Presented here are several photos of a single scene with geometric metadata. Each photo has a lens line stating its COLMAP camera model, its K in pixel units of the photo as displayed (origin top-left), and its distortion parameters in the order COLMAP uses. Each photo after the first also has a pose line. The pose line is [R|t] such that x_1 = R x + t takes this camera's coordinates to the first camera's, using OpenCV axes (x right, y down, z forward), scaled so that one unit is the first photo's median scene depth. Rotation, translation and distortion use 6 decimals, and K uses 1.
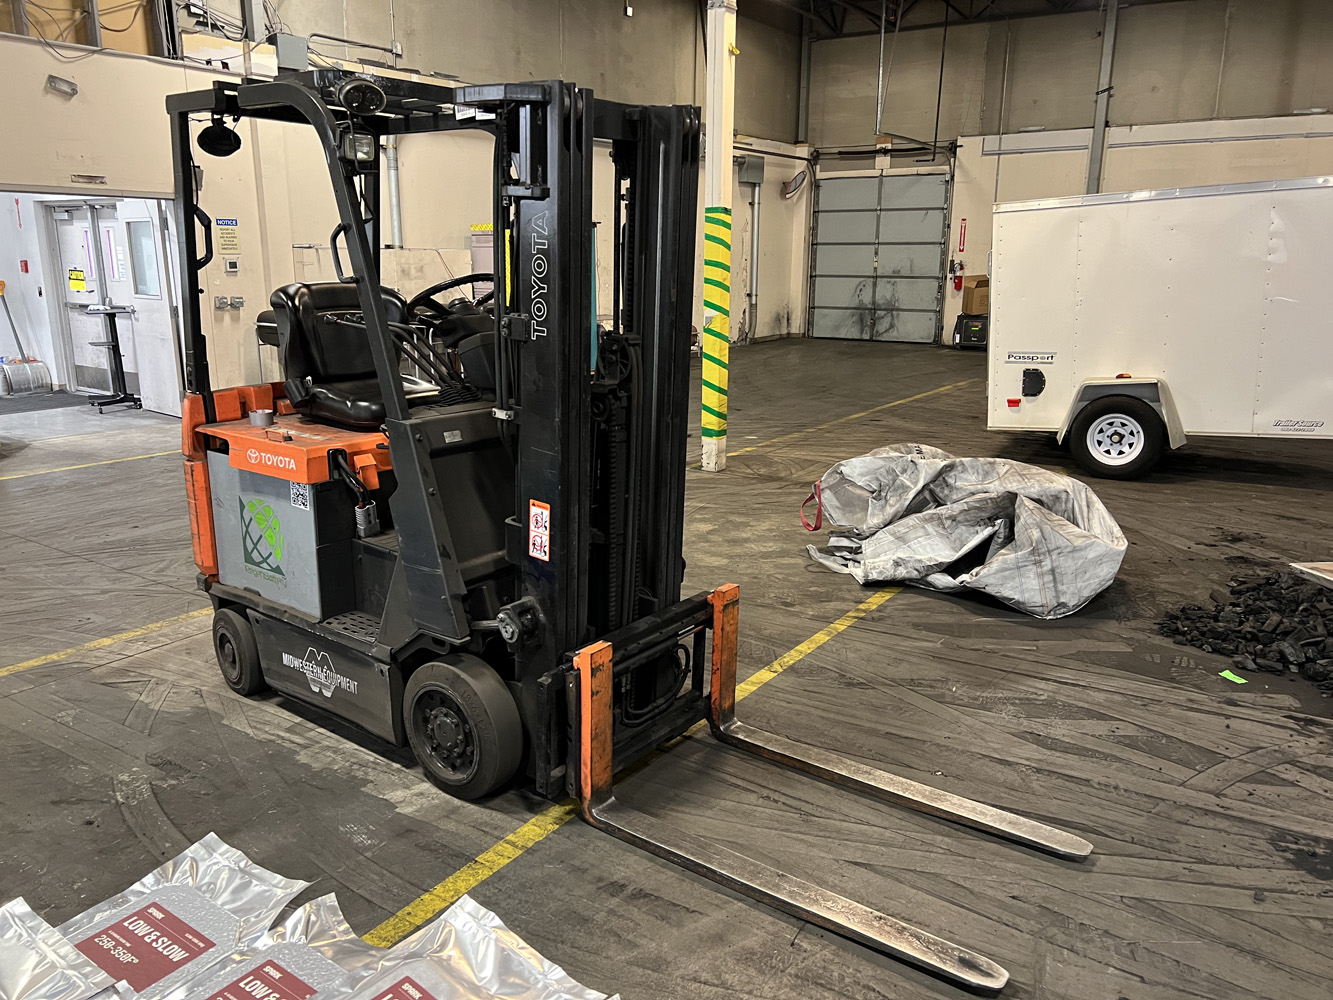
lens RADIAL K [[1002.6, 0, 666.4], [0, 1002.6, 501.3], [0, 0, 1]] dist [0.048247, -0.048942]
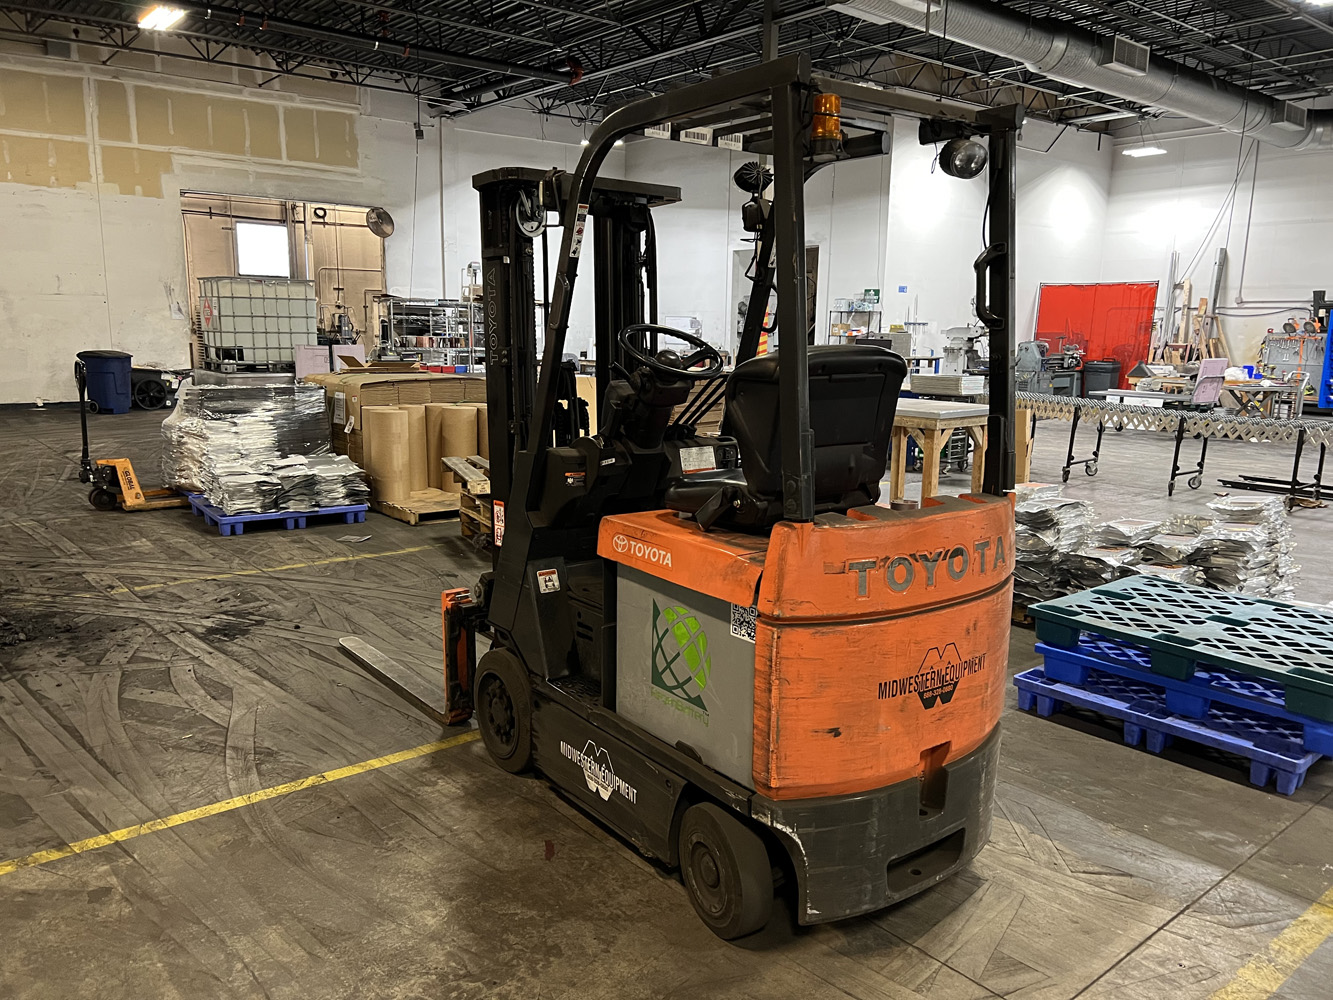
lens RADIAL K [[1002.6, 0, 669.2], [0, 1002.6, 502.9], [0, 0, 1]] dist [0.048247, -0.048942]
pose [[-0.961845, -0.069742, 0.264555, -0.427075], [0.045405, 0.912864, 0.405730, -0.416271], [-0.269800, 0.402262, -0.874868, 1.730507]]
